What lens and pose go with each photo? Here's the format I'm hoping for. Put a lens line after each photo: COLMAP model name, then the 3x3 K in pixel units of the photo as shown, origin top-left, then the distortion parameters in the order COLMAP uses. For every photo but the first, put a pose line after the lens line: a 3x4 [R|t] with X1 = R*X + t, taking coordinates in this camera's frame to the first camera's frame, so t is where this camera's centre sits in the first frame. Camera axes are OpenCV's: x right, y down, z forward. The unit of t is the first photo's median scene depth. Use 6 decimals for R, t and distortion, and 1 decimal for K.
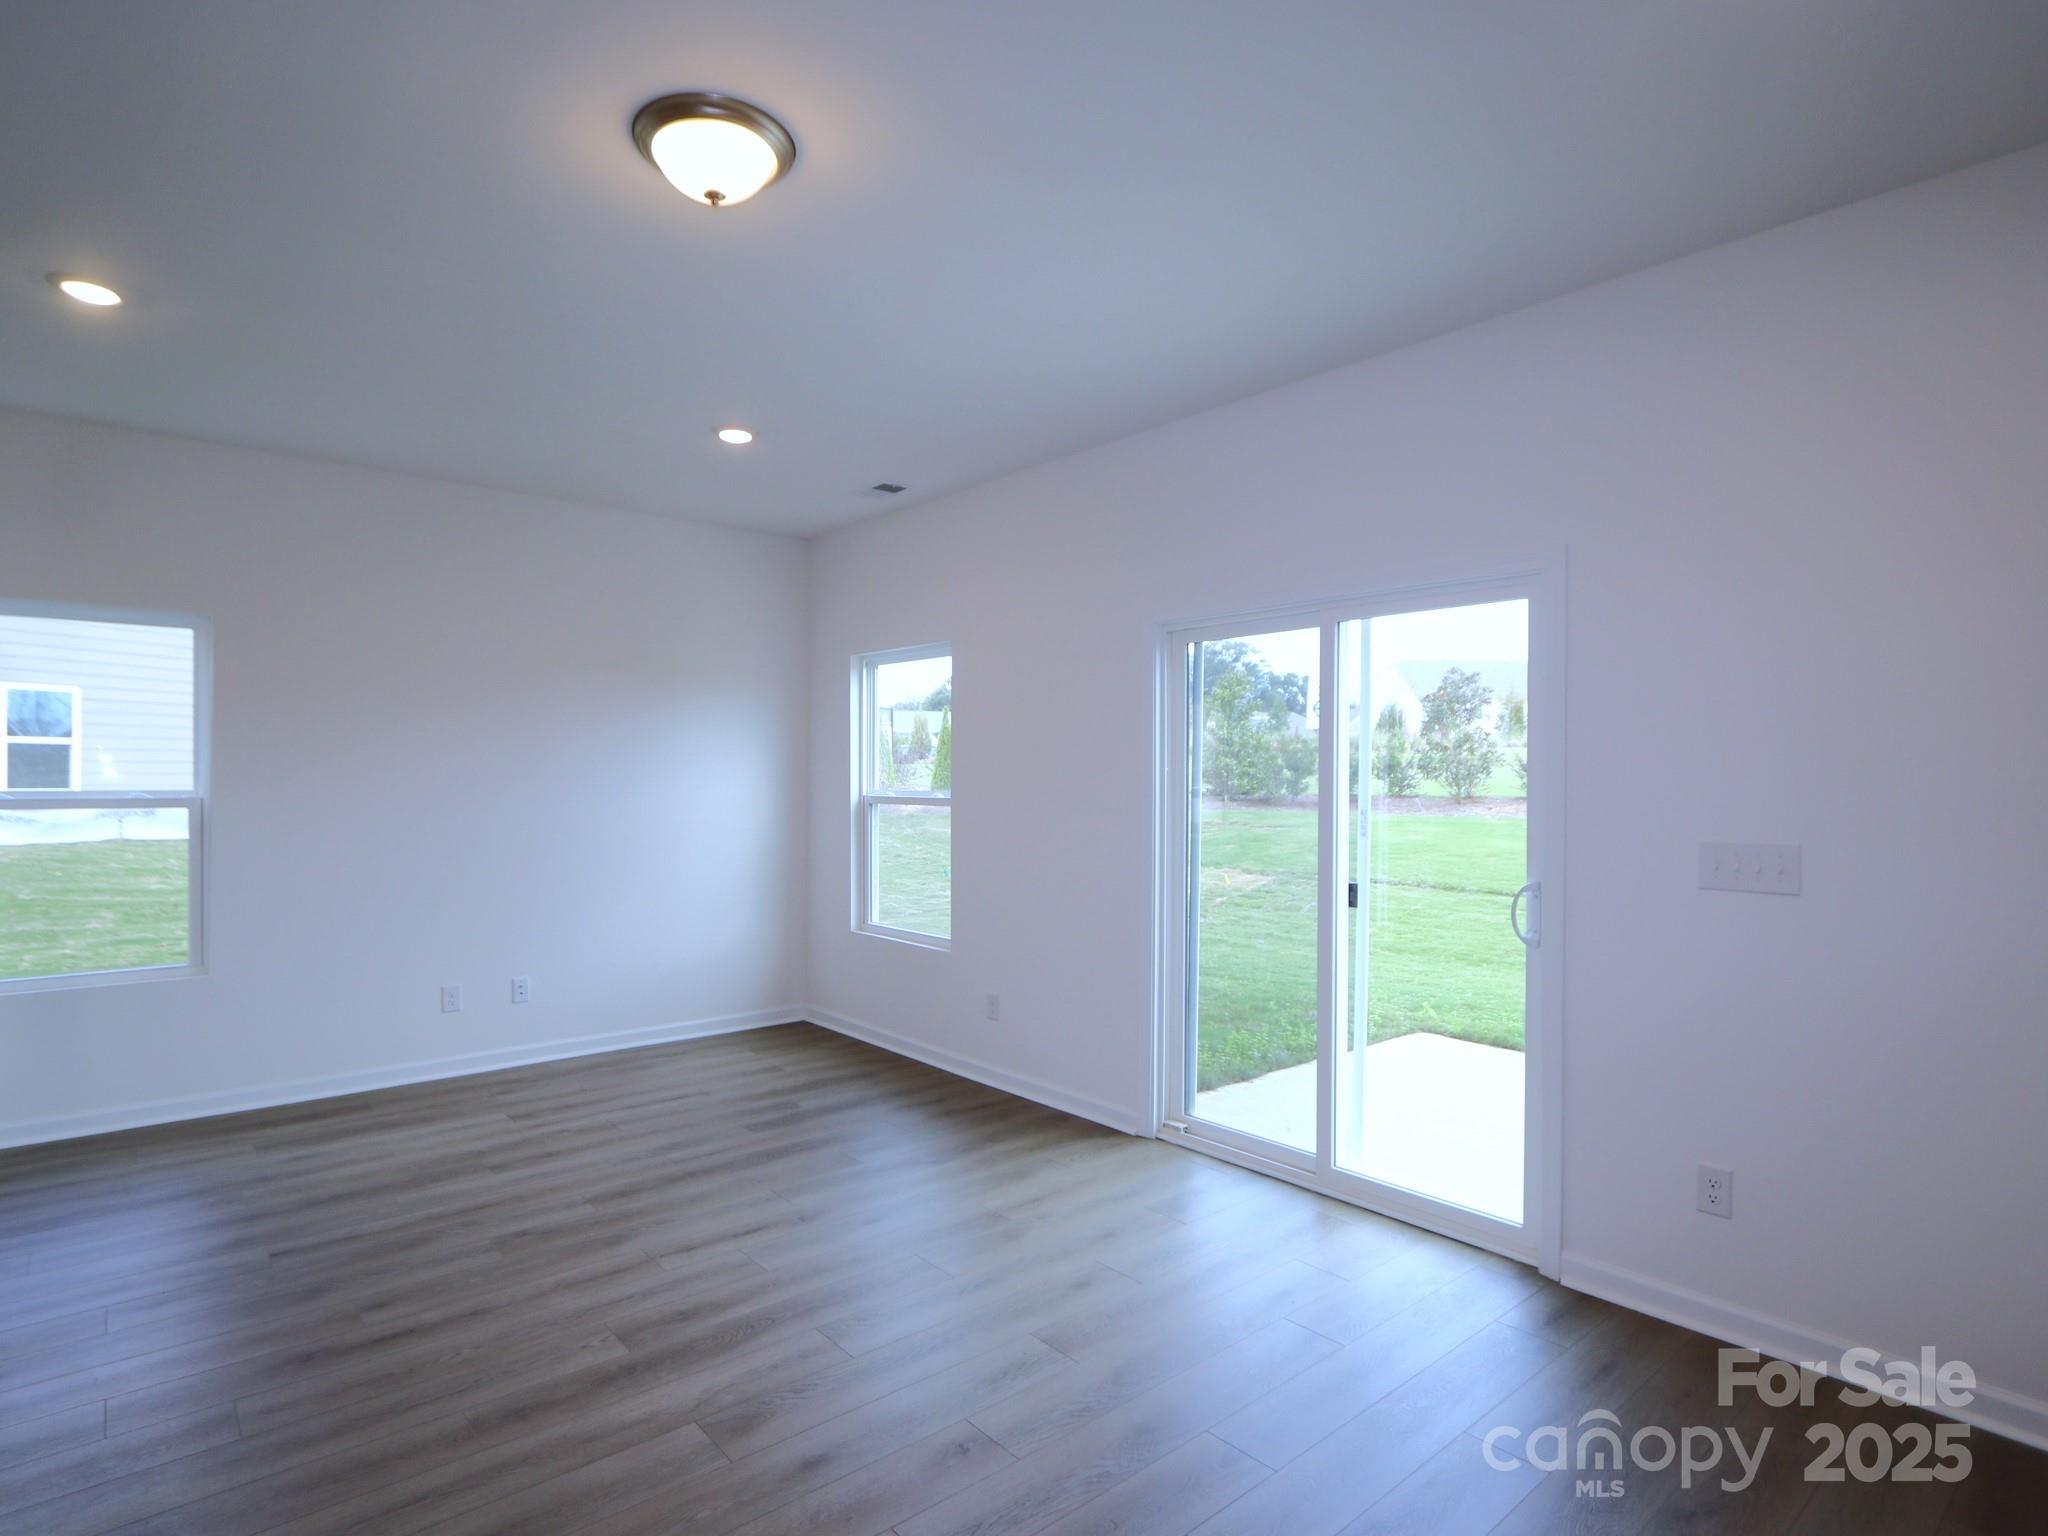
lens RADIAL K [[1093.0, 0, 1020.2], [0, 1093.0, 780.7], [0, 0, 1]] dist [0.002530, 0.000330]
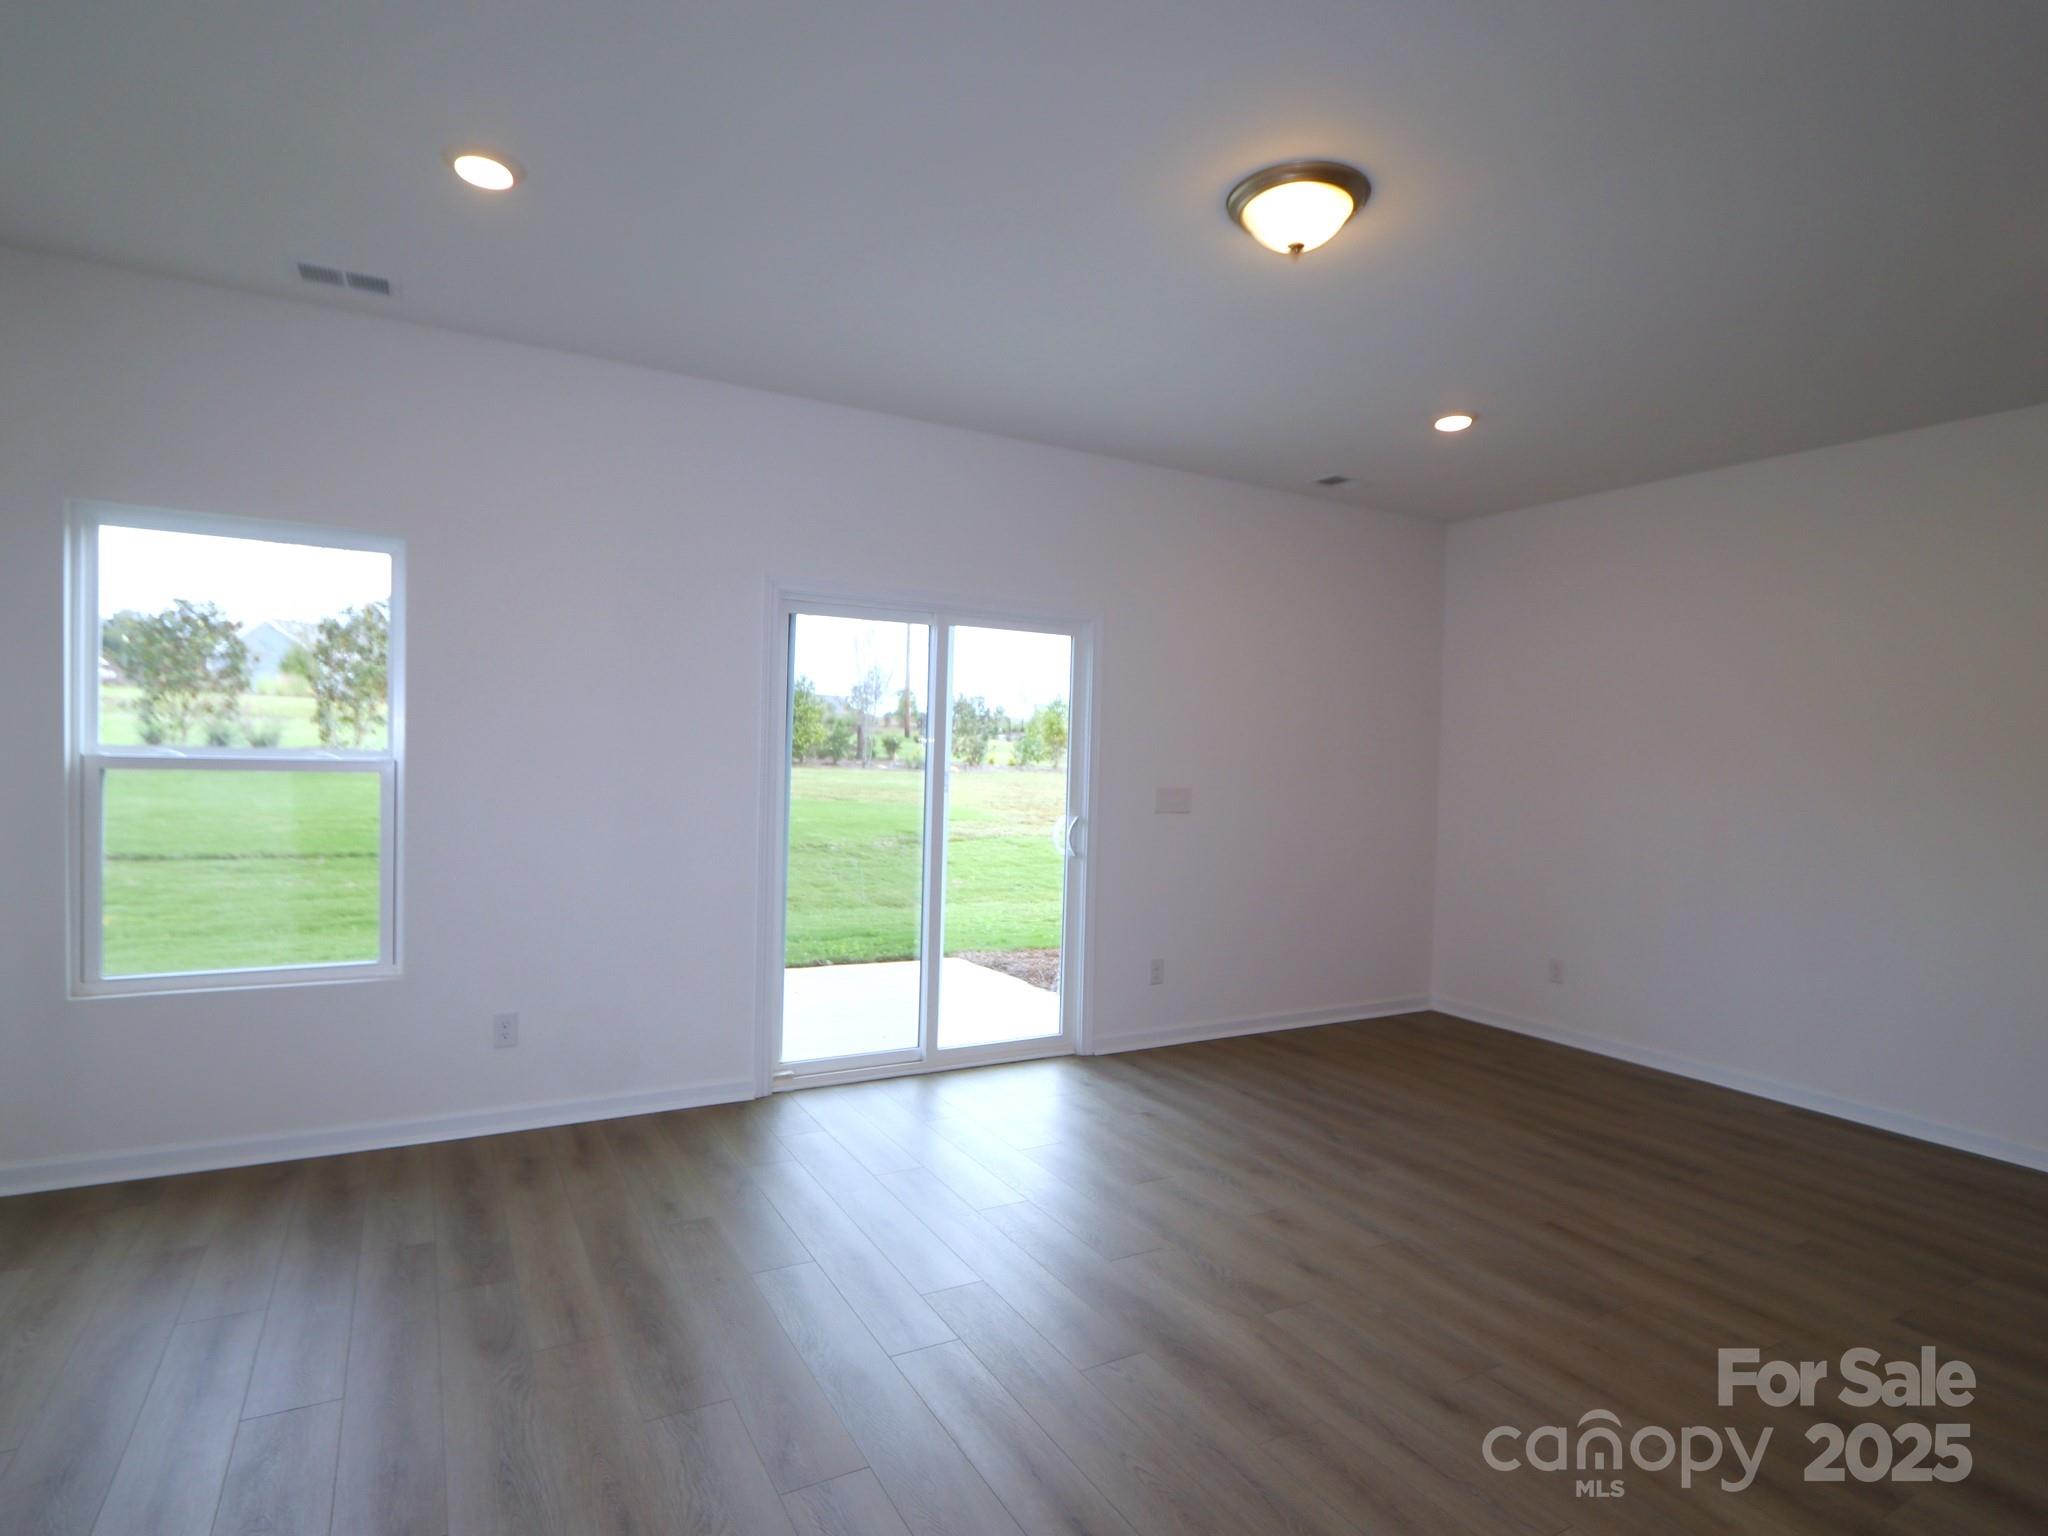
lens RADIAL K [[1068.1, 0, 1021.8], [0, 1068.1, 779.9], [0, 0, 1]] dist [-0.003479, -0.000065]
pose [[0.192958, -0.033329, 0.980641, -0.911073], [-0.031036, 0.998716, 0.040051, -0.017449], [-0.980716, -0.038163, 0.191676, 0.664780]]
